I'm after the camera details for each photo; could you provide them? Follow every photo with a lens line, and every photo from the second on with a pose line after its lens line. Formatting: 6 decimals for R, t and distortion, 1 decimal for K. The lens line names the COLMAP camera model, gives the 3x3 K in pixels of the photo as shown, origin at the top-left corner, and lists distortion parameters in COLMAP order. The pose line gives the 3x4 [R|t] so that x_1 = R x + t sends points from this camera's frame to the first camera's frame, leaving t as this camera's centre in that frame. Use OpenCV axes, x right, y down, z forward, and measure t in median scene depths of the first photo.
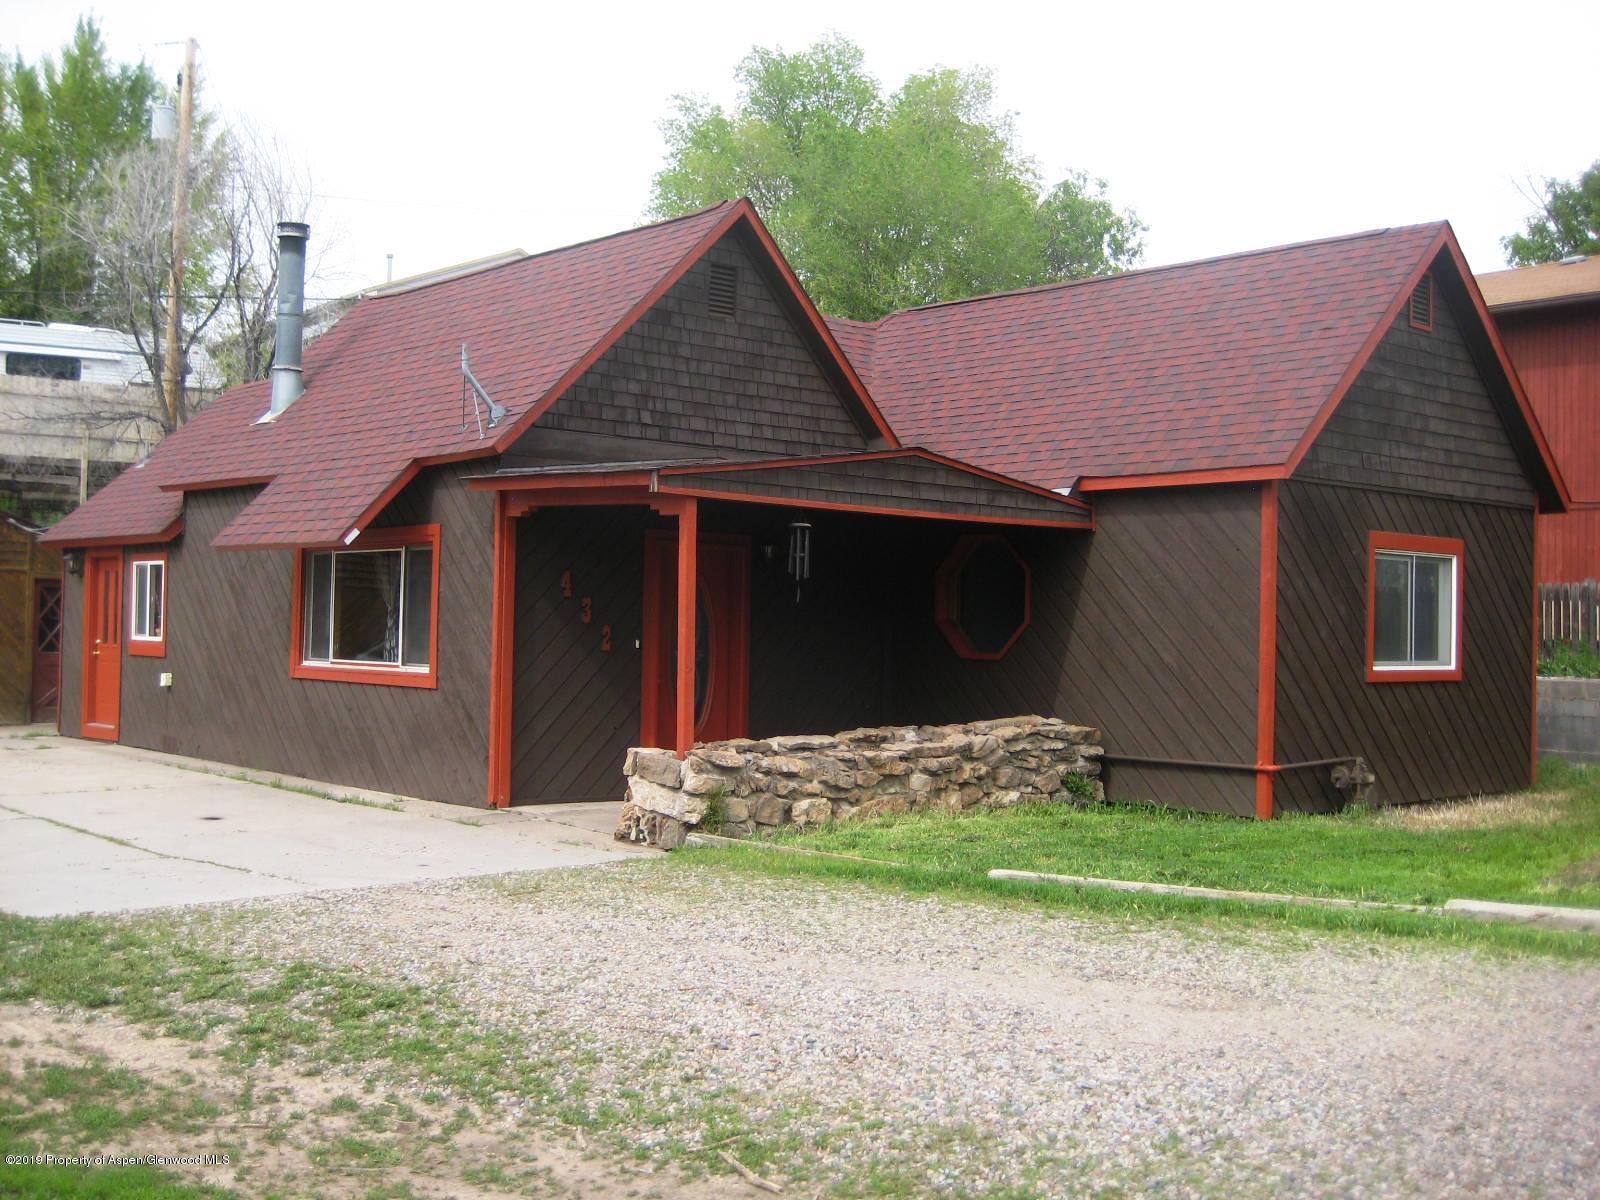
lens RADIAL K [[1671.2, 0, 774.1], [0, 1671.2, 604.7], [0, 0, 1]] dist [-0.166123, 0.226971]
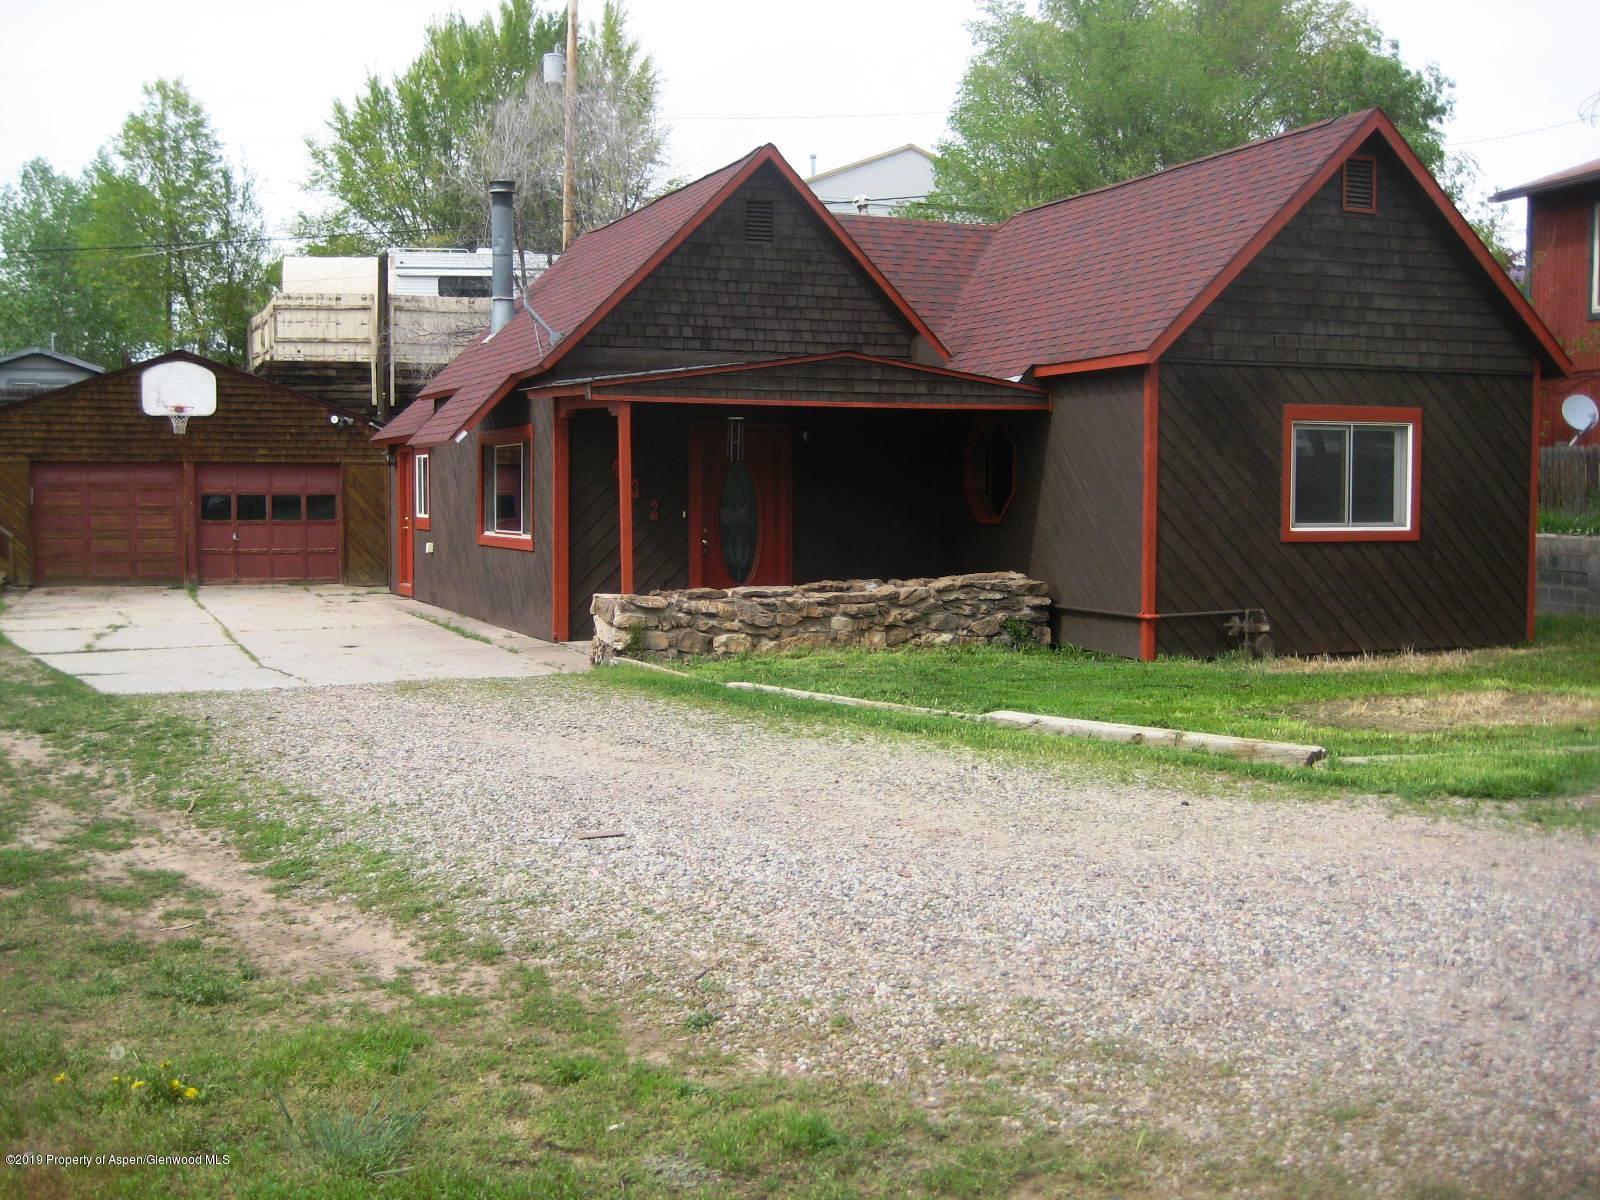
lens RADIAL K [[1671.2, 0, 774.1], [0, 1671.2, 604.7], [0, 0, 1]] dist [-0.166123, 0.226971]
pose [[0.939604, 0.005123, -0.342226, 0.433186], [0.021609, 0.997005, 0.074254, -0.000362], [0.341581, -0.077164, 0.936679, -0.164777]]
